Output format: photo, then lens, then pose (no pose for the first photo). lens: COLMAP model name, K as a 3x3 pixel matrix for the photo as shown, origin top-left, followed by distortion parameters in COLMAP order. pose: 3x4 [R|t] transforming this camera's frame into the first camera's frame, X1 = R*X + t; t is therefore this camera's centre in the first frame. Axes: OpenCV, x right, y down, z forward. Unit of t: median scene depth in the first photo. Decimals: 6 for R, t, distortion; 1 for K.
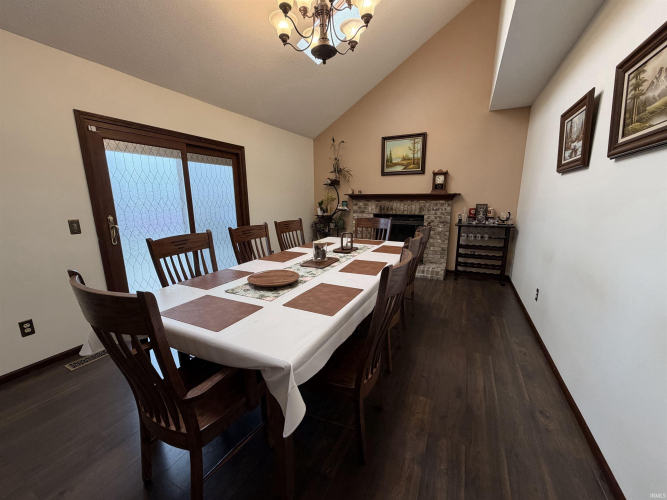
lens RADIAL K [[266.2, 0, 333.5], [0, 266.2, 250.0], [0, 0, 1]] dist [0.002651, 0.000361]
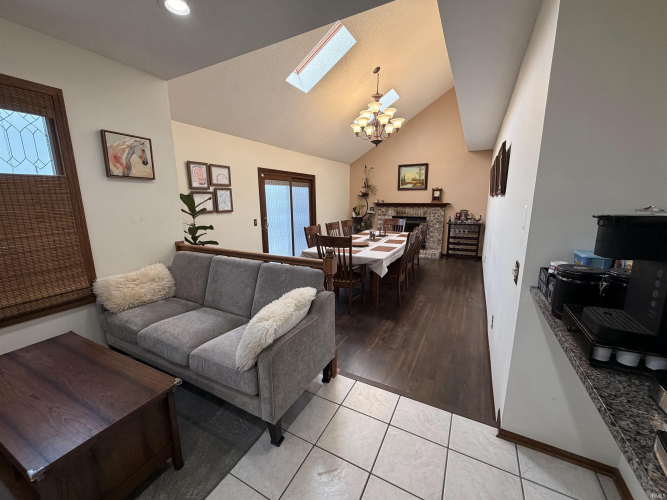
lens RADIAL K [[266.2, 0, 333.5], [0, 266.2, 250.0], [0, 0, 1]] dist [0.002651, 0.000361]
pose [[0.999616, 0.004448, -0.027334, -0.151894], [-0.004642, 0.999964, -0.007055, 0.072013], [0.027301, 0.007180, 0.999601, -0.545991]]
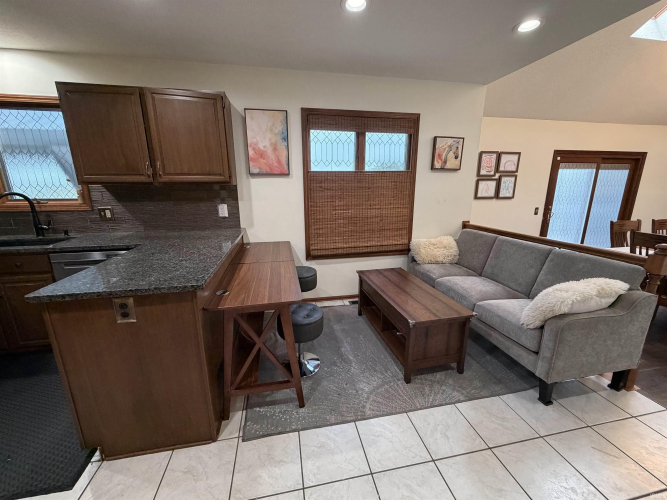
lens RADIAL K [[266.2, 0, 333.5], [0, 266.2, 250.0], [0, 0, 1]] dist [0.002651, 0.000361]
pose [[0.608533, 0.187671, -0.771017, -0.161090], [-0.156084, 0.980958, 0.115582, 0.101313], [0.778026, 0.050008, 0.626238, -0.692944]]
